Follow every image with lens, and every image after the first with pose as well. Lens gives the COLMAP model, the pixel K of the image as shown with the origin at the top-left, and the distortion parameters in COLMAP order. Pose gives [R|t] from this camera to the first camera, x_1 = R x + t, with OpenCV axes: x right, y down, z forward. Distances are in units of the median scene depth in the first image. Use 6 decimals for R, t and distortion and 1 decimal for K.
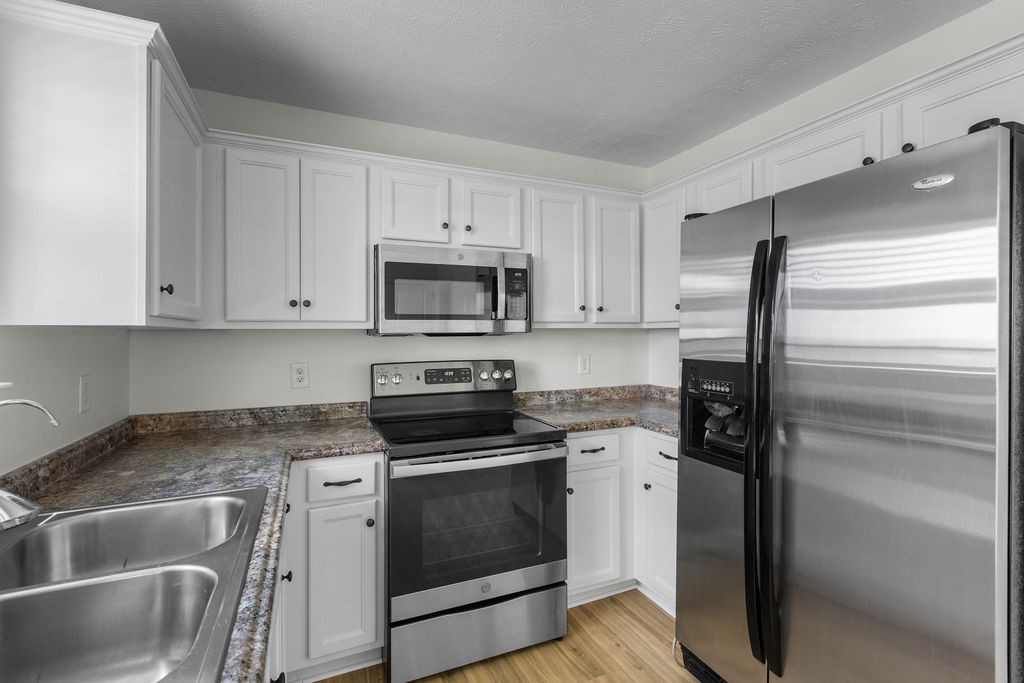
lens RADIAL K [[459.6, 0, 509.0], [0, 459.6, 330.9], [0, 0, 1]] dist [0.000093, 0.000404]
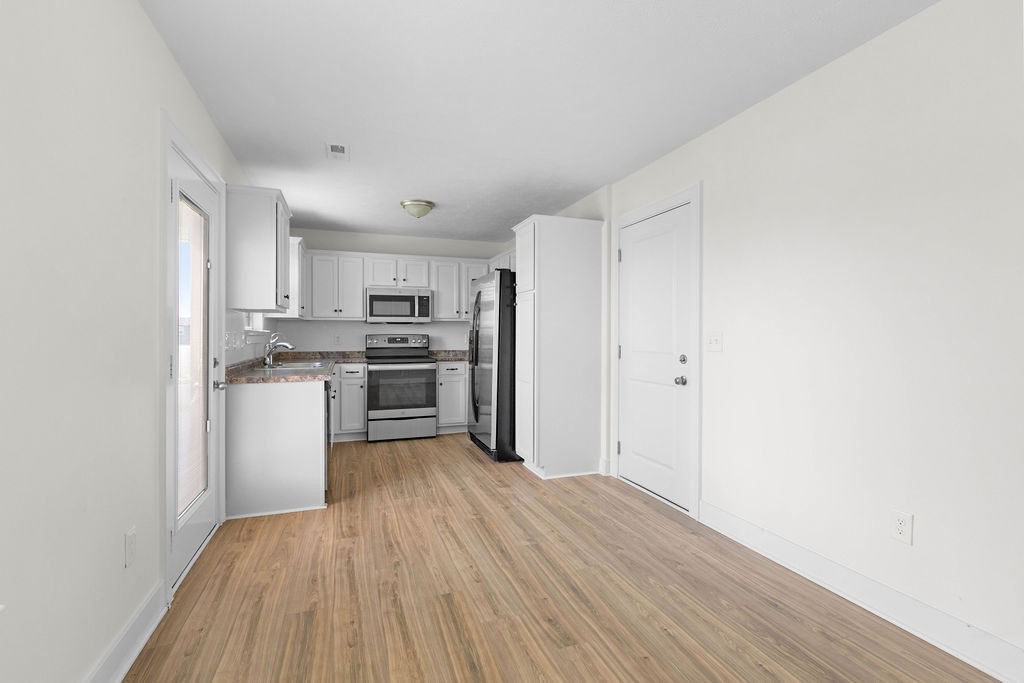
lens RADIAL K [[472.7, 0, 512.0], [0, 472.7, 341.5], [0, 0, 1]] dist [-0.000709, 0.000019]
pose [[0.997413, 0.006349, -0.071604, 0.737080], [-0.004913, 0.999783, 0.020221, 0.057913], [0.071717, -0.019817, 0.997228, -1.638883]]
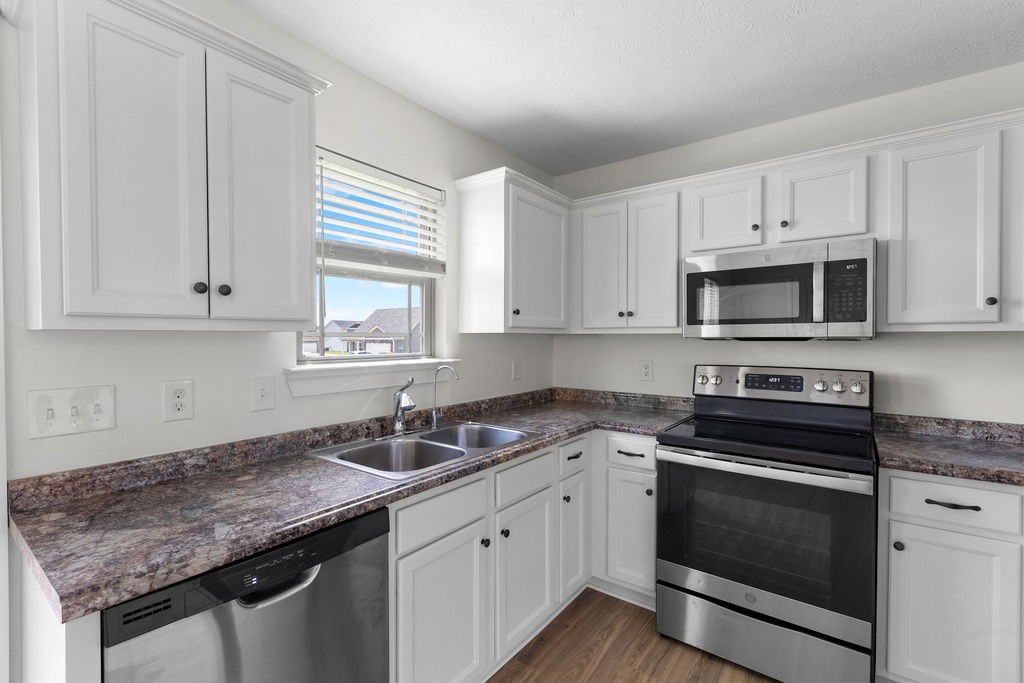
lens RADIAL K [[453.9, 0, 509.1], [0, 453.9, 342.6], [0, 0, 1]] dist [0.000721, 0.000267]
pose [[0.490657, 0.015625, -0.871213, 0.481224], [0.002353, 0.999812, 0.019257, -0.004278], [0.871350, -0.011498, 0.490528, 0.074523]]
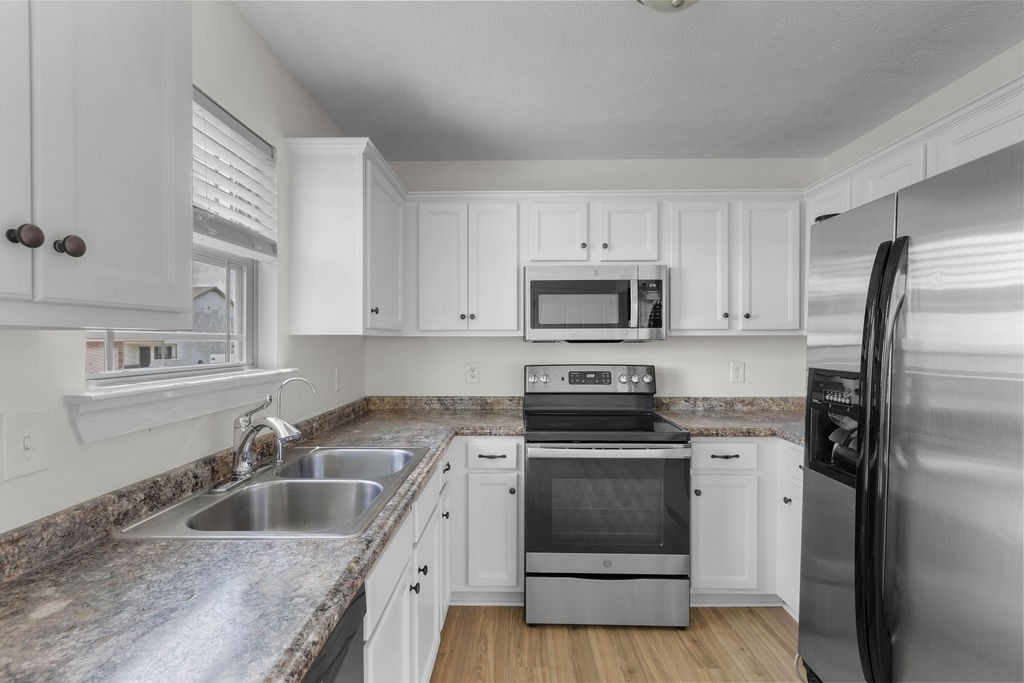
lens RADIAL K [[453.9, 0, 509.1], [0, 453.9, 342.6], [0, 0, 1]] dist [0.000721, 0.000267]
pose [[0.909543, 0.006067, -0.415565, 0.174210], [-0.001006, 0.999923, 0.012395, -0.002764], [0.415608, -0.010856, 0.909479, -0.109635]]
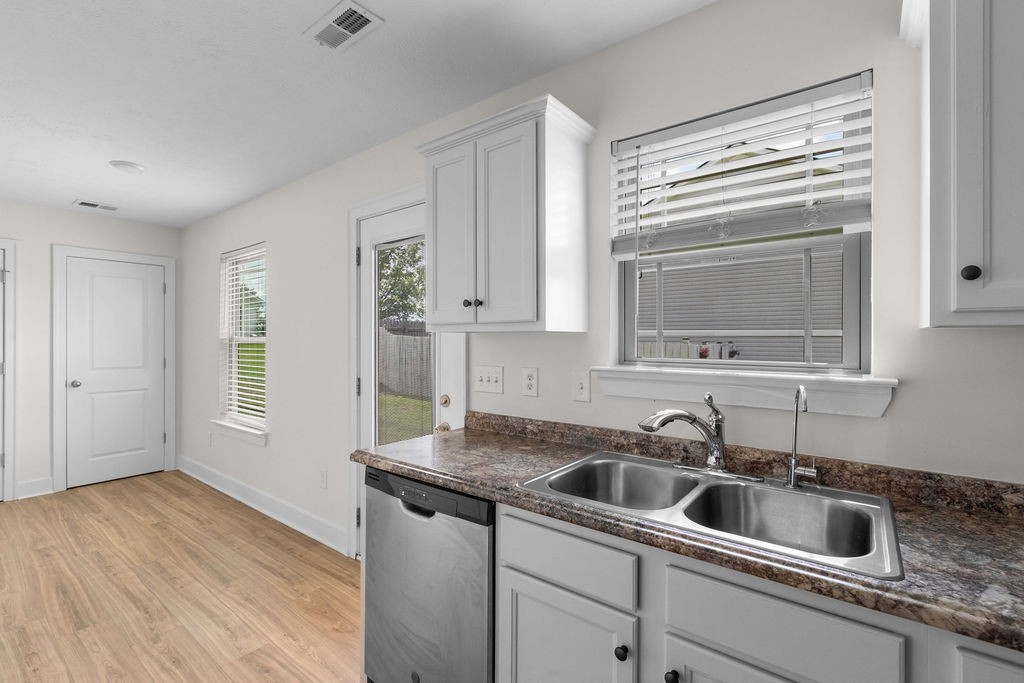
lens RADIAL K [[454.2, 0, 499.1], [0, 454.2, 337.5], [0, 0, 1]] dist [0.000257, 0.000291]
pose [[-0.885689, 0.003914, -0.464263, 0.144321], [0.006810, 0.999966, -0.004560, 0.004173], [0.464230, -0.007200, -0.885686, 0.805061]]
